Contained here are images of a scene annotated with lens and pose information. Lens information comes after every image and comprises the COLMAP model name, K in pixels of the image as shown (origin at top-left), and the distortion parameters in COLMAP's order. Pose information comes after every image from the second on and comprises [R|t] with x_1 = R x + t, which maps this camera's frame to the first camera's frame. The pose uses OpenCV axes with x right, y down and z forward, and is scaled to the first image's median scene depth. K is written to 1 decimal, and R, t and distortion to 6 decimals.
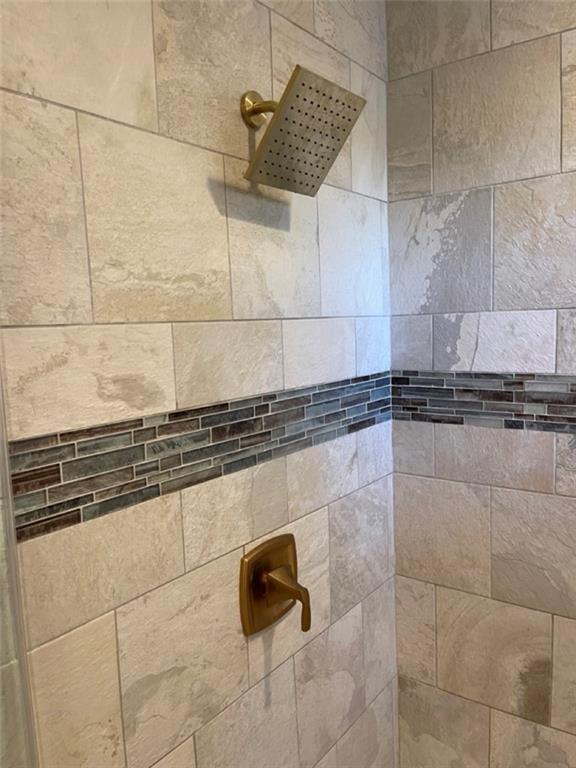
lens RADIAL K [[583.0, 0, 285.0], [0, 583.0, 383.6], [0, 0, 1]] dist [0.053479, -0.067485]
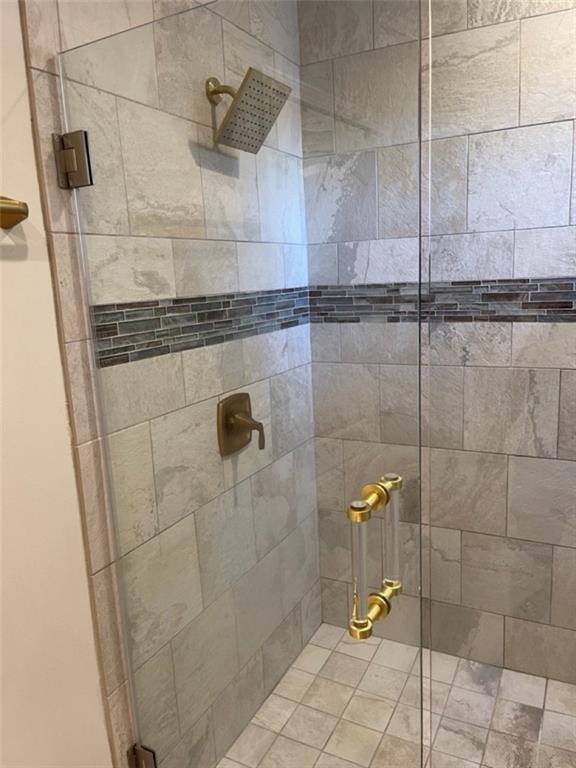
lens RADIAL K [[583.0, 0, 288.1], [0, 583.0, 382.0], [0, 0, 1]] dist [0.053479, -0.067485]
pose [[0.985017, -0.041040, 0.167502, -0.133867], [0.029091, 0.996895, 0.073176, 0.130870], [-0.169985, -0.067207, 0.983152, -0.451277]]
